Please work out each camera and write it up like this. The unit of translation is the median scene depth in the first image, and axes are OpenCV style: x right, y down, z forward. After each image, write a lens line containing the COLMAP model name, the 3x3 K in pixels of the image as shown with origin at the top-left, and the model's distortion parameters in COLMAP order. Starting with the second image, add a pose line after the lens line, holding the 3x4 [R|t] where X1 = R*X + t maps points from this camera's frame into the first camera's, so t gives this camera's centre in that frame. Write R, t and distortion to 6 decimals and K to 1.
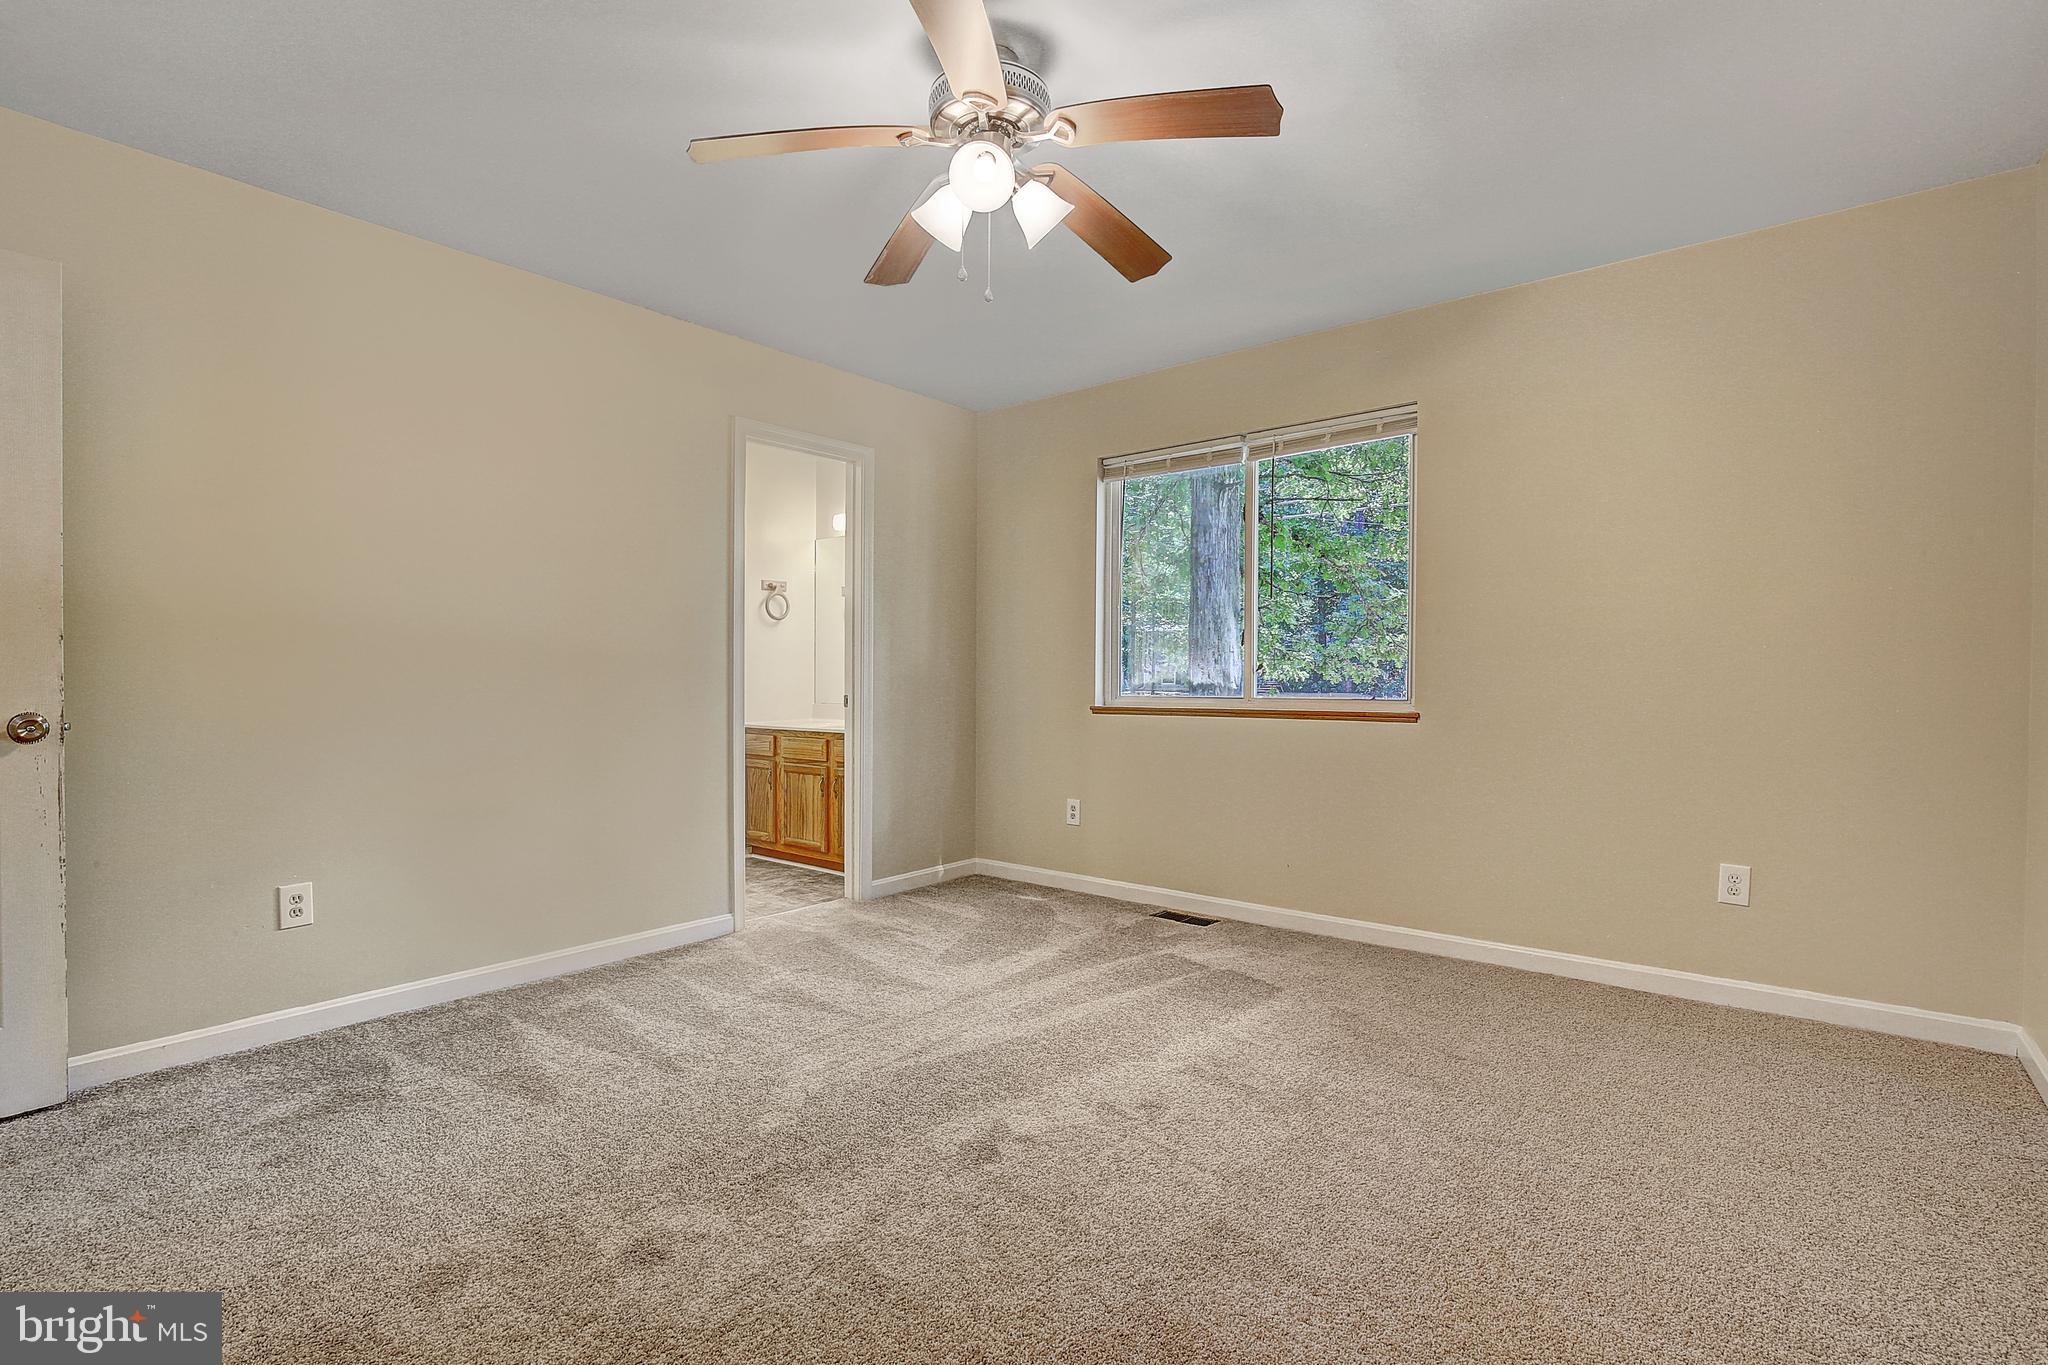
lens RADIAL K [[951.0, 0, 1028.8], [0, 951.0, 690.8], [0, 0, 1]] dist [-0.002263, 0.000617]
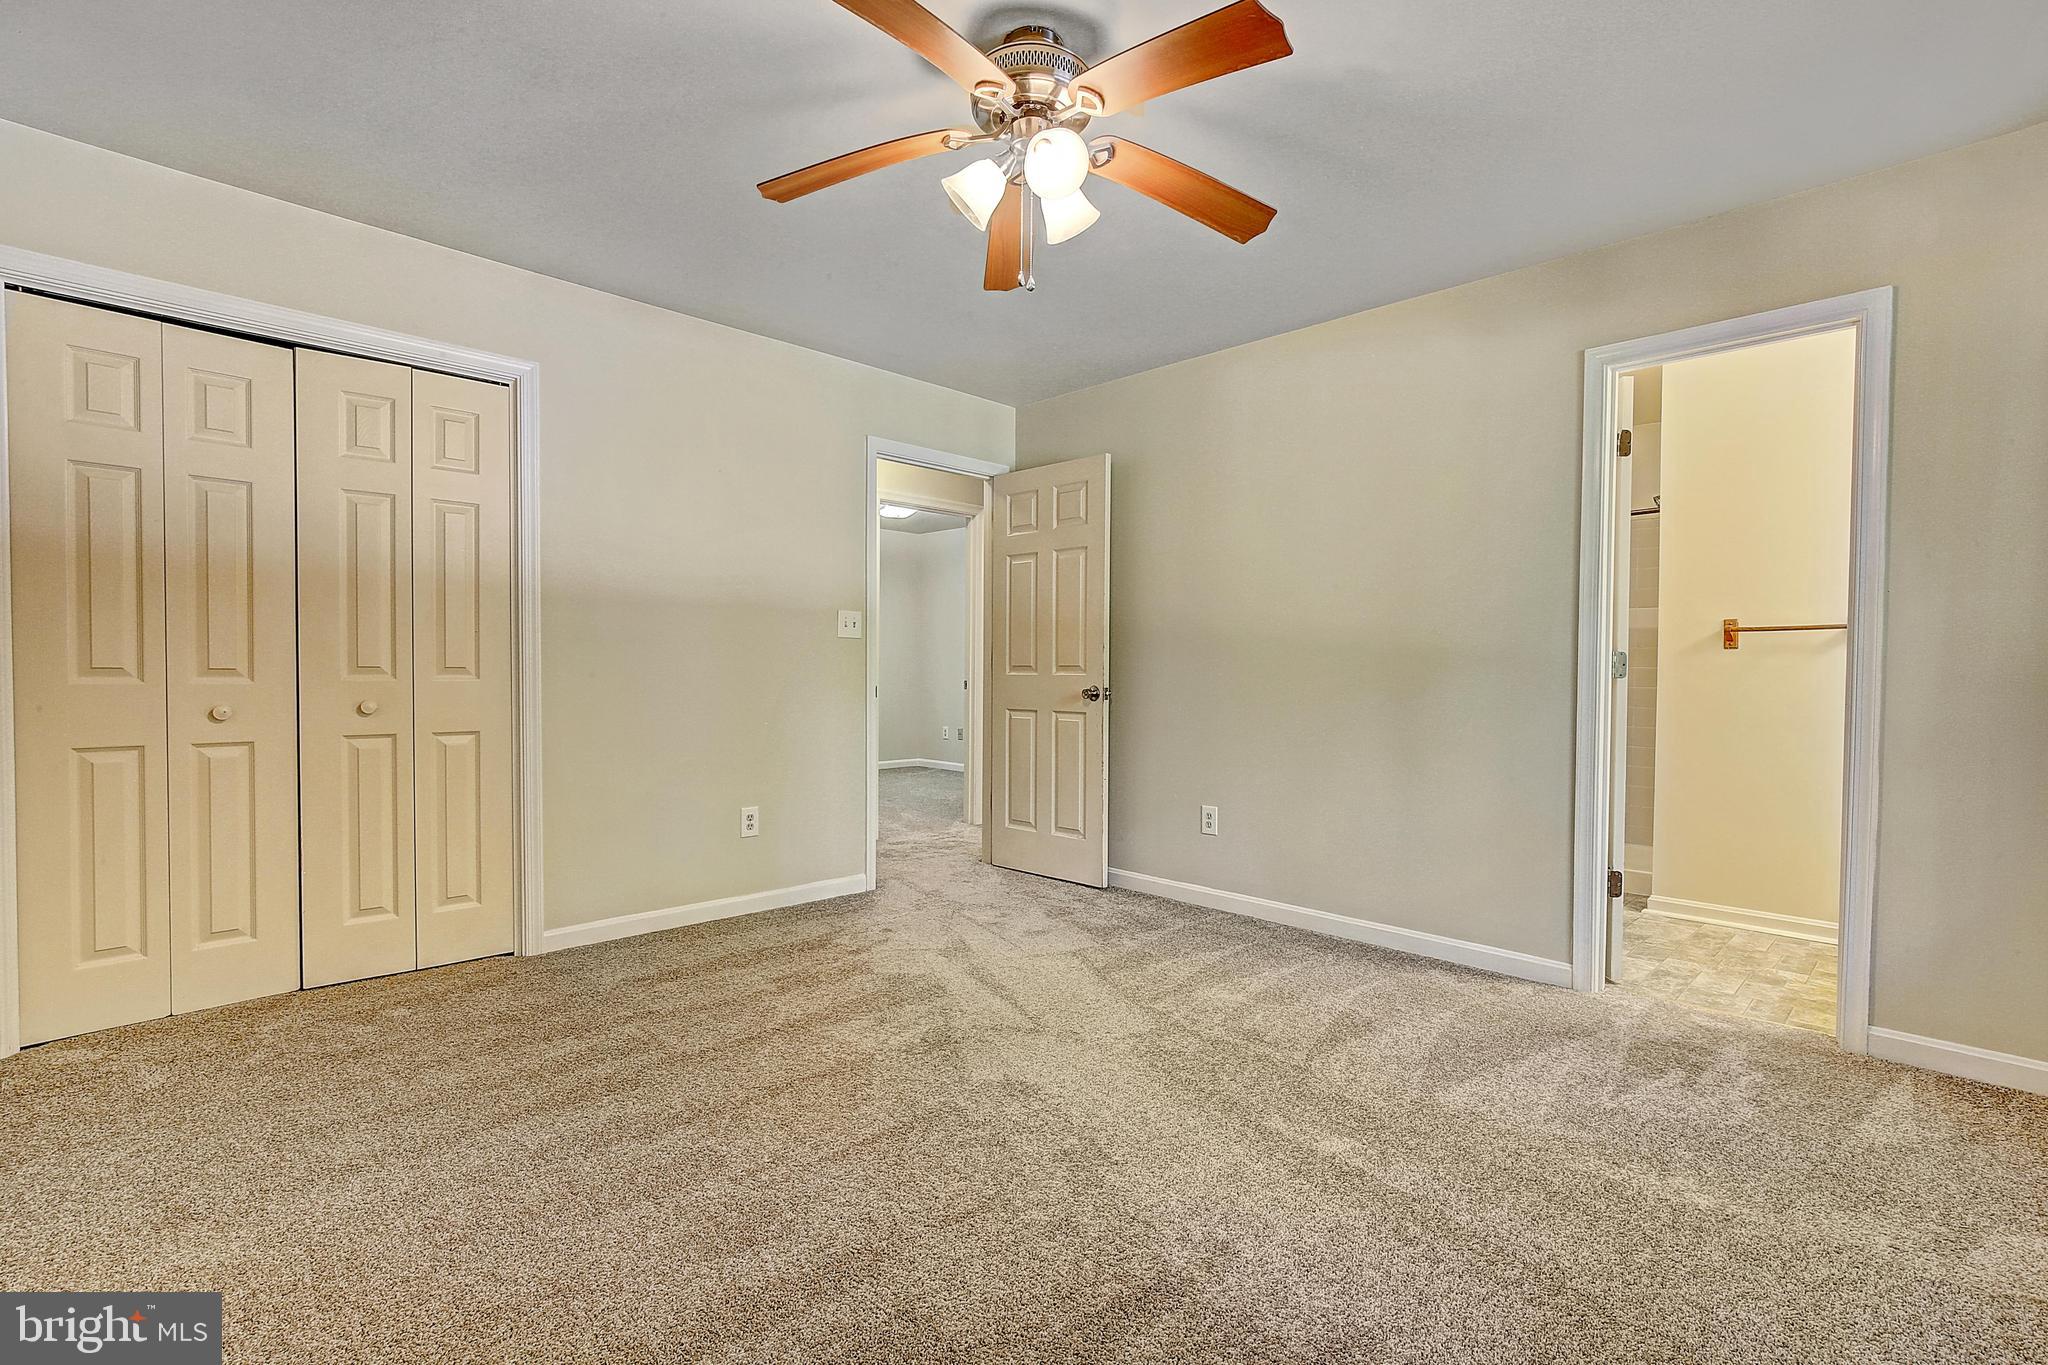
lens RADIAL K [[929.8, 0, 1058.7], [0, 929.8, 686.6], [0, 0, 1]] dist [-0.001832, -0.000128]
pose [[-0.083364, 0.020880, -0.996300, 0.657065], [-0.027920, 0.999339, 0.023279, -0.013191], [0.996128, 0.029758, -0.082726, 0.799309]]
